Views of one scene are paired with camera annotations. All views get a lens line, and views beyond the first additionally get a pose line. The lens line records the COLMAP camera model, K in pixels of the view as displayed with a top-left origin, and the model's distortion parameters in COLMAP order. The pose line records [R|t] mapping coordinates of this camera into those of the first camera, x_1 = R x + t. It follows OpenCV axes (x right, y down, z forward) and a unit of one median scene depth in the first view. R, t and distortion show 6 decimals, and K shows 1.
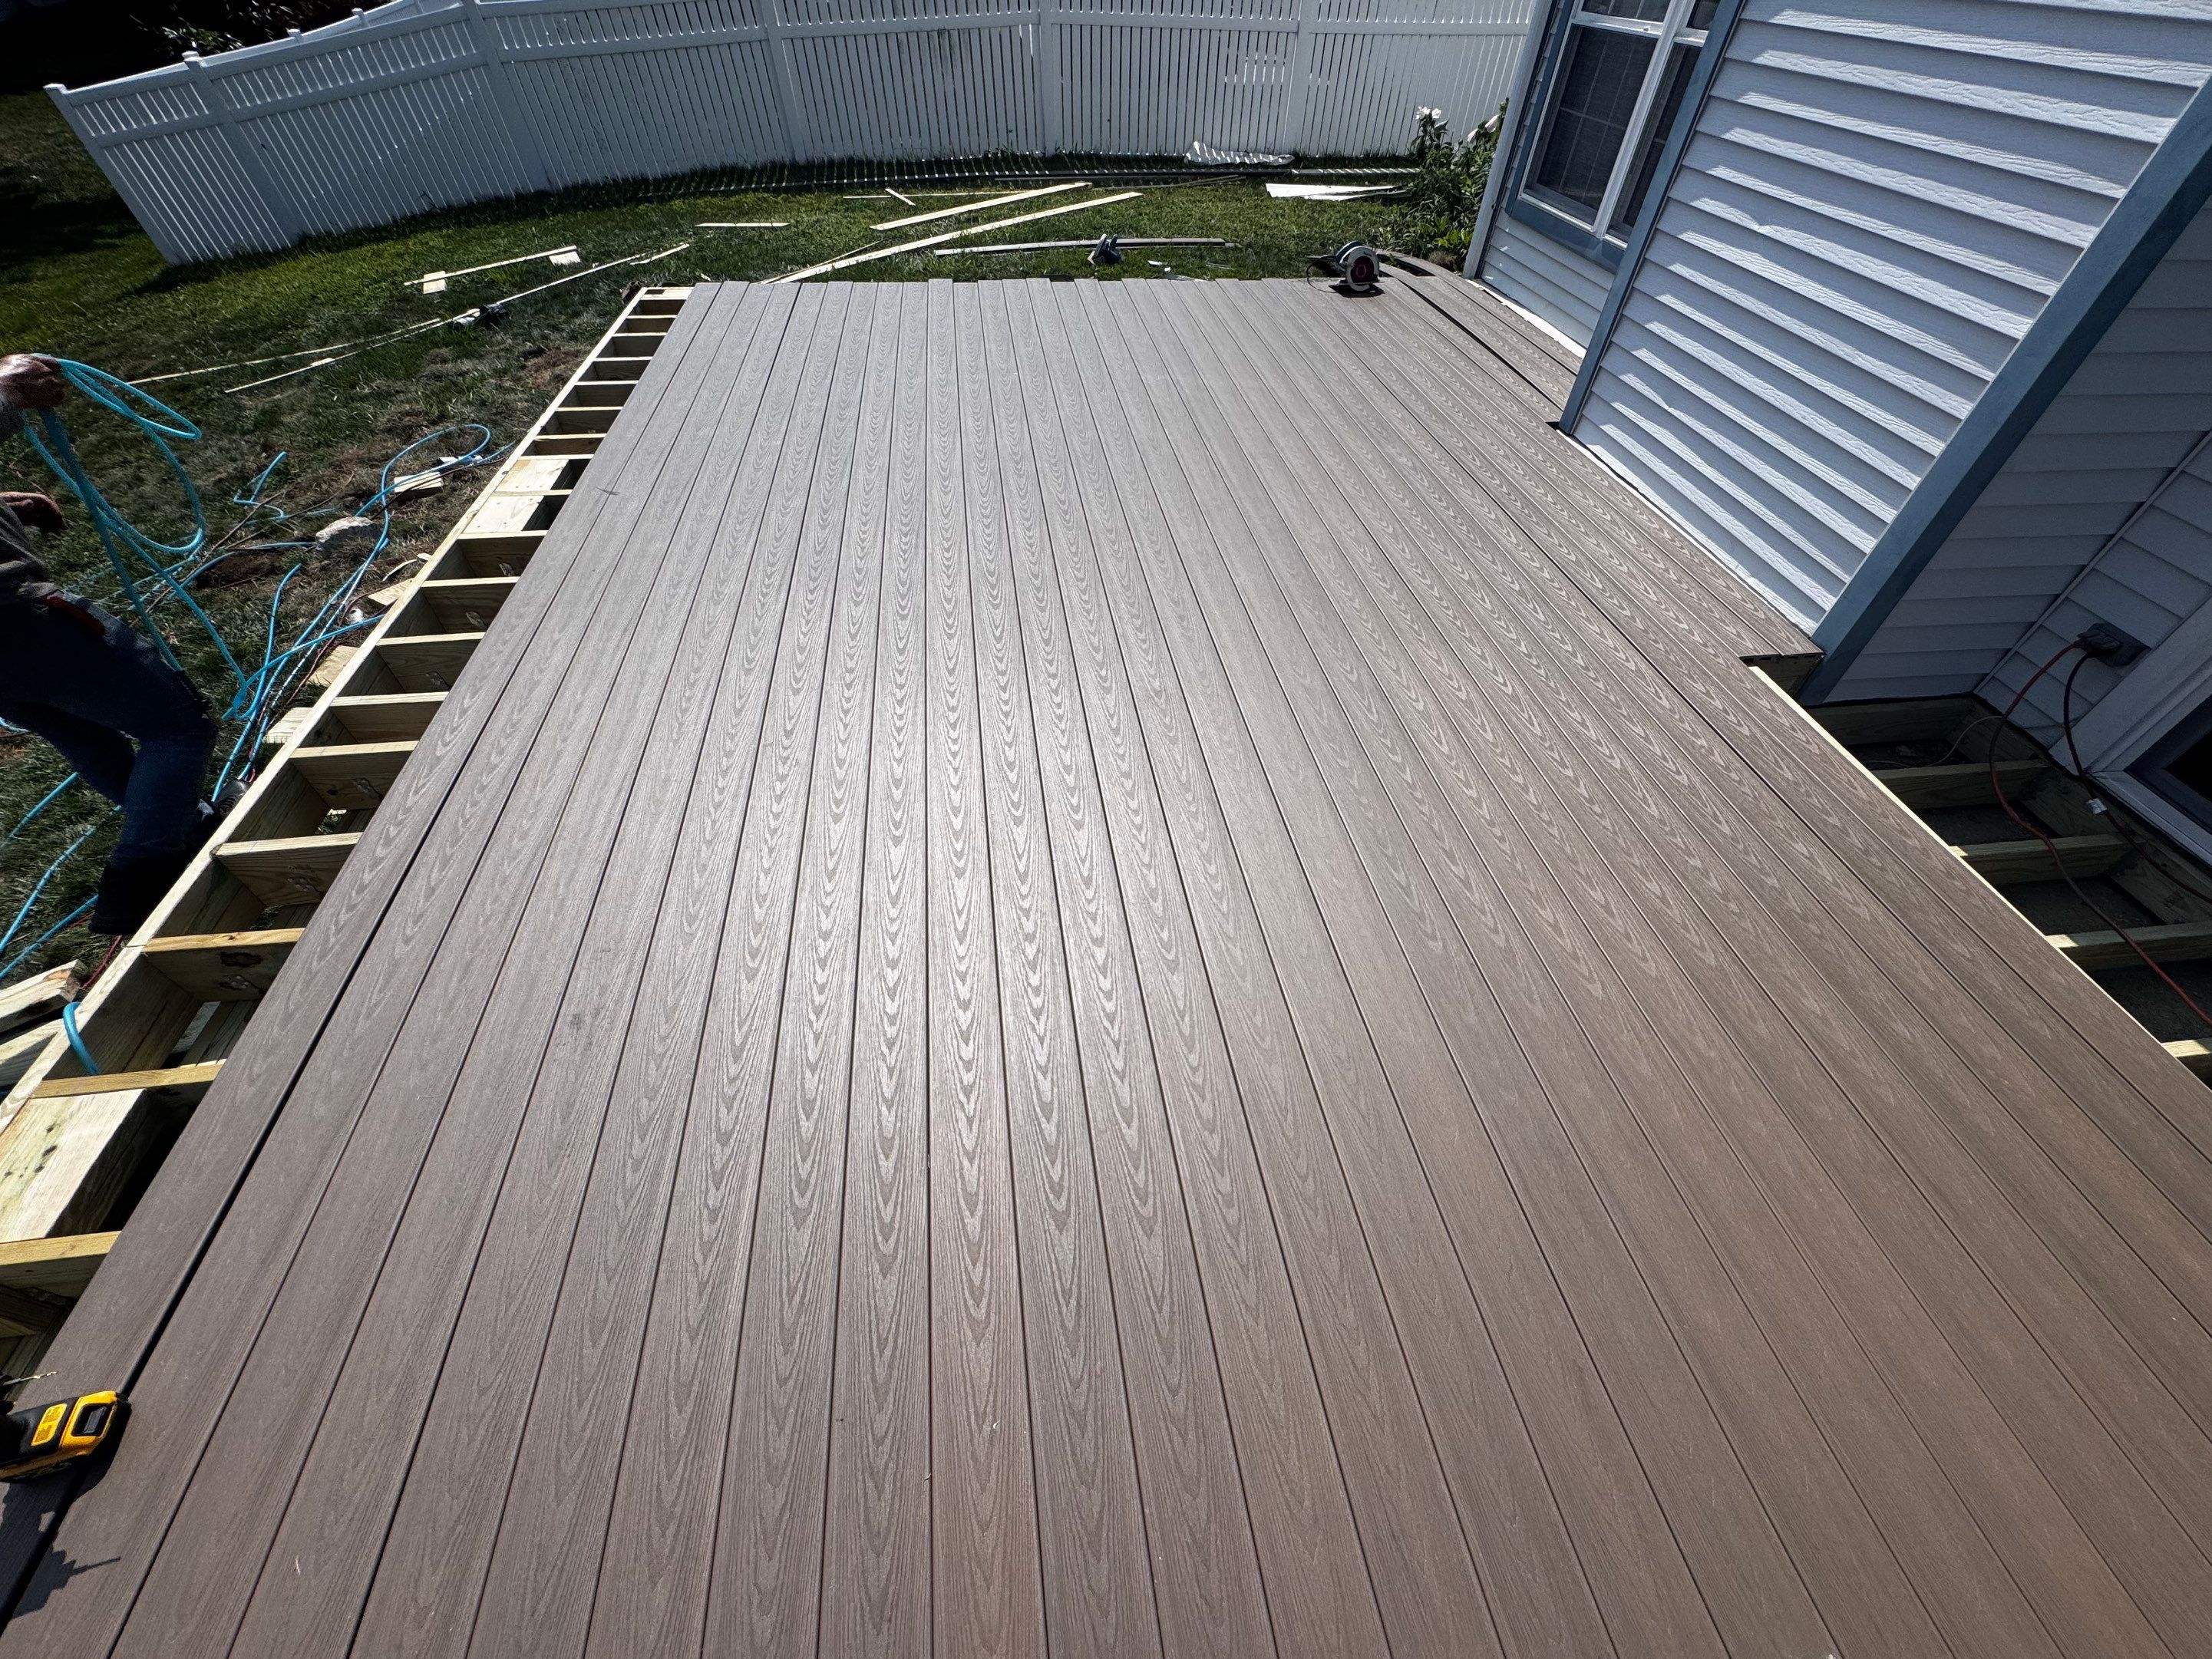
lens RADIAL K [[881.6, 0, 1112.8], [0, 881.6, 835.6], [0, 0, 1]] dist [-0.004287, 0.000686]
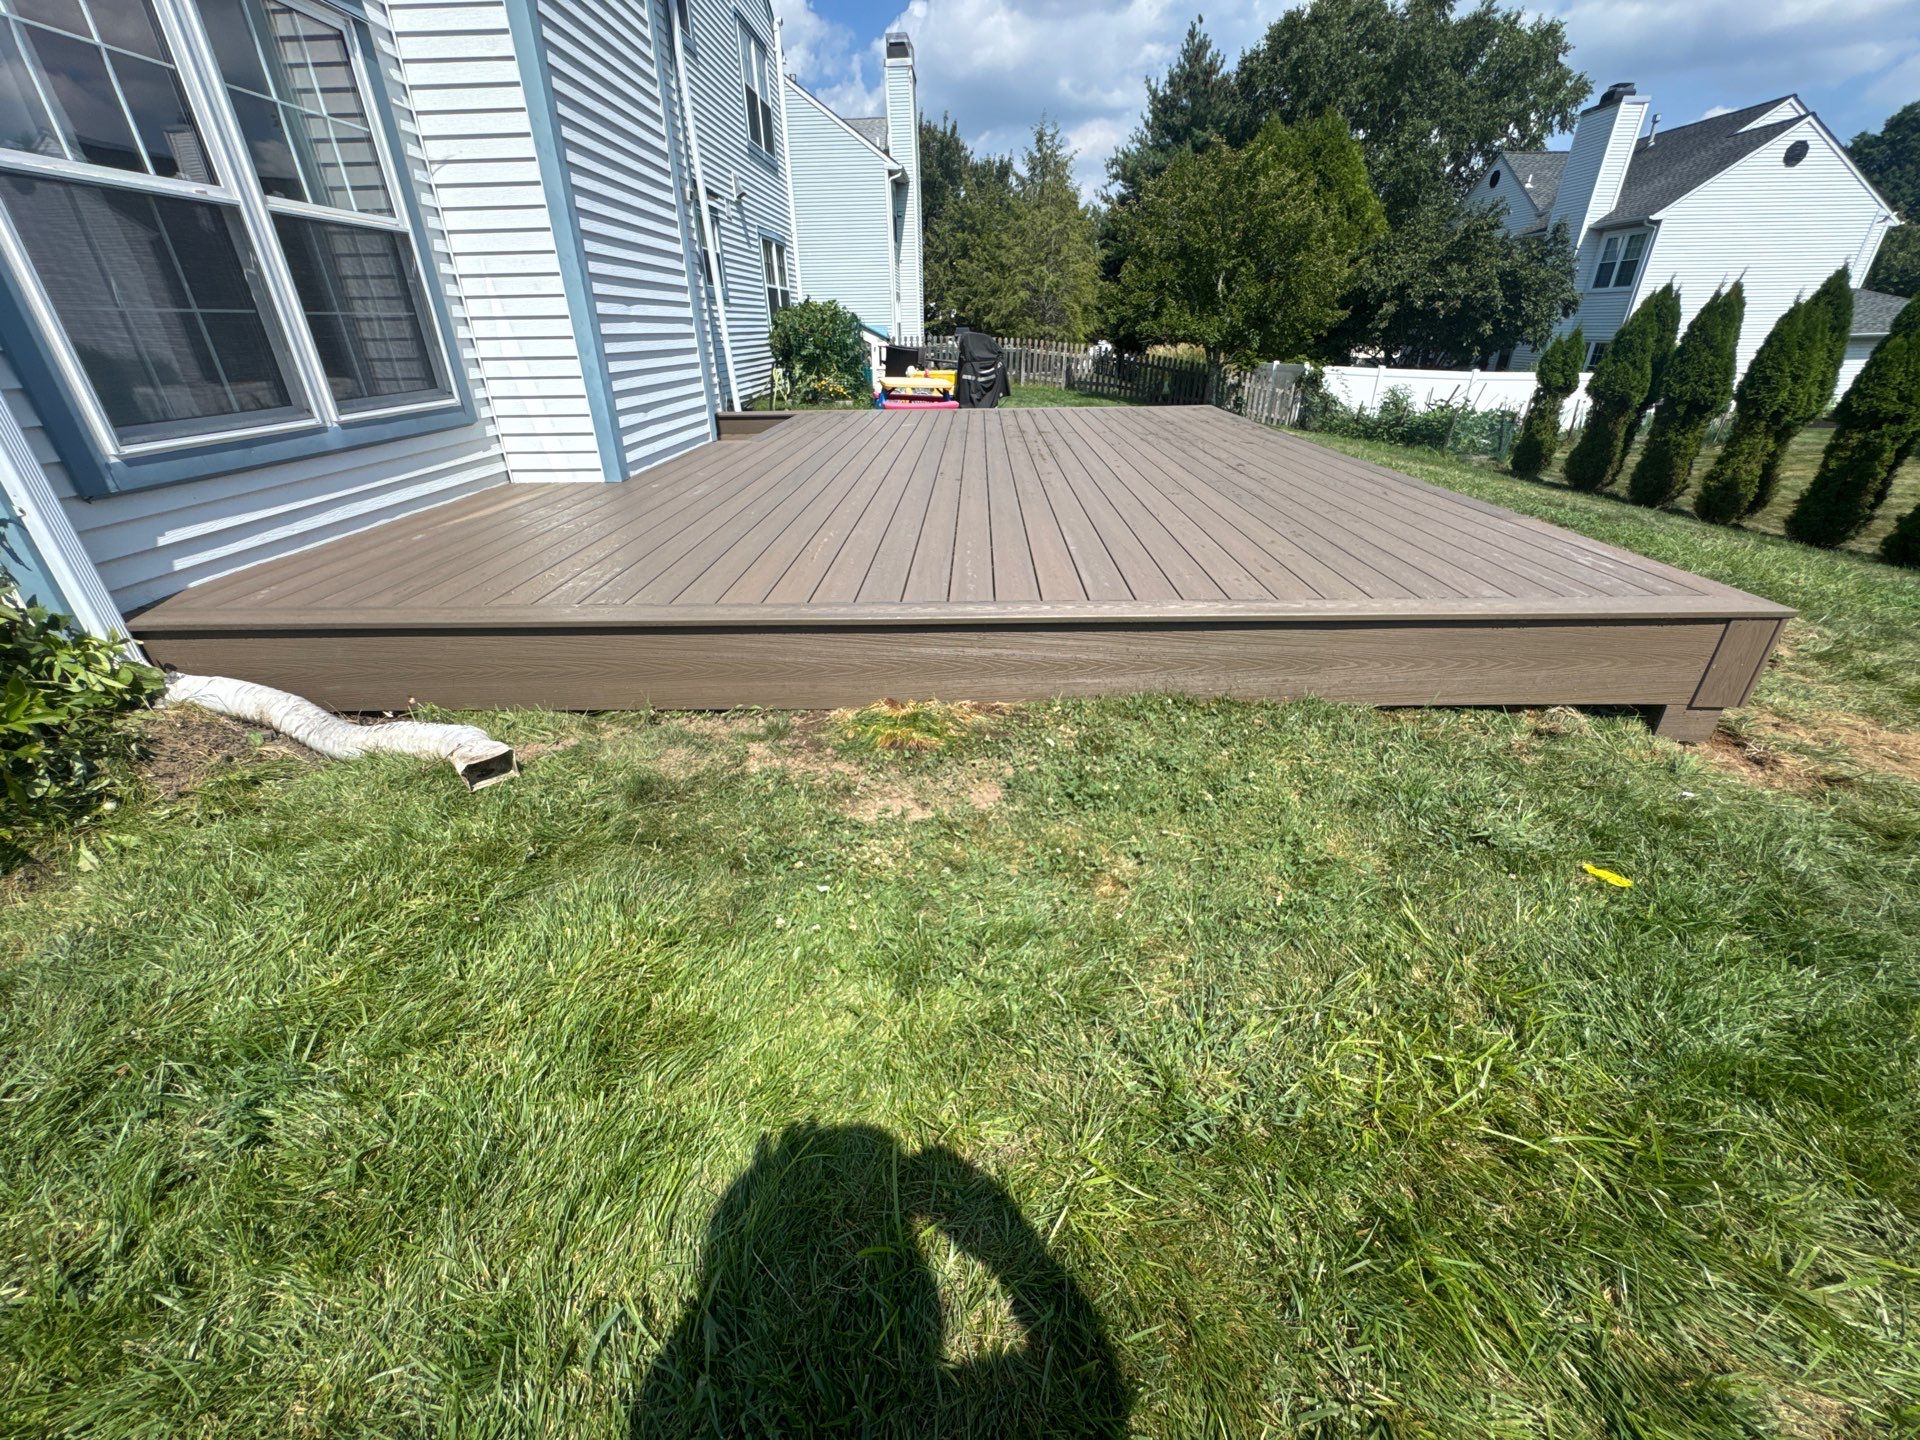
lens RADIAL K [[765.3, 0, 958.1], [0, 765.3, 721.2], [0, 0, 1]] dist [-0.004287, 0.000686]
pose [[-0.986820, -0.085775, 0.137220, -0.138206], [0.107717, 0.284631, 0.952566, -1.205389], [-0.120763, 0.954792, -0.271640, 1.375524]]
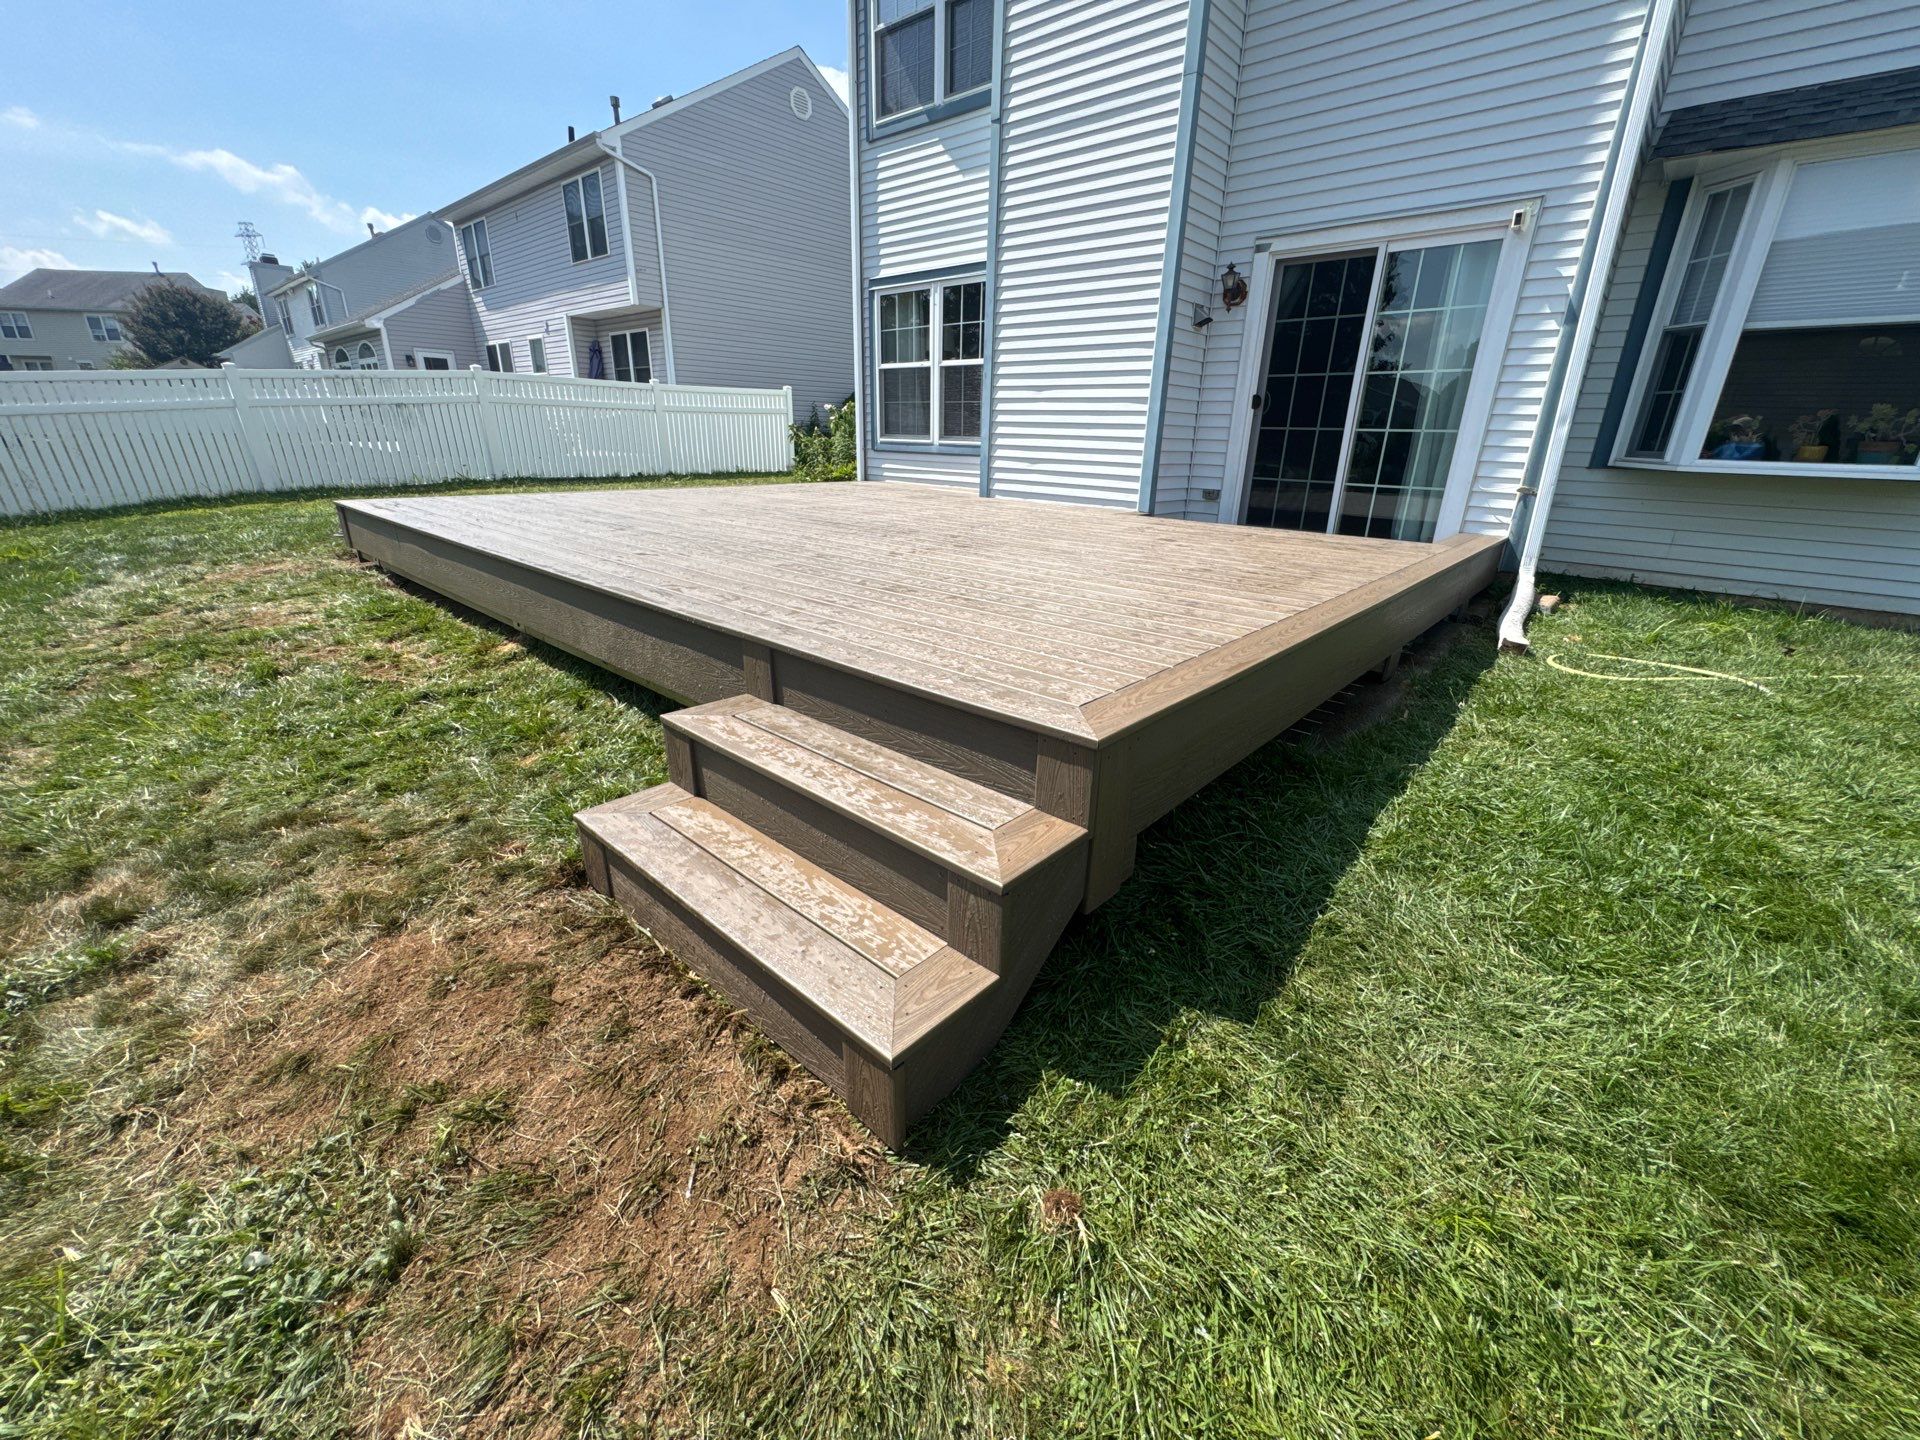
lens RADIAL K [[765.3, 0, 960.3], [0, 765.3, 721.8], [0, 0, 1]] dist [-0.004287, 0.000686]
pose [[0.764704, -0.237020, 0.599207, -0.652710], [0.463184, 0.848658, -0.255421, 0.378338], [-0.447982, 0.472865, 0.758756, -0.100845]]
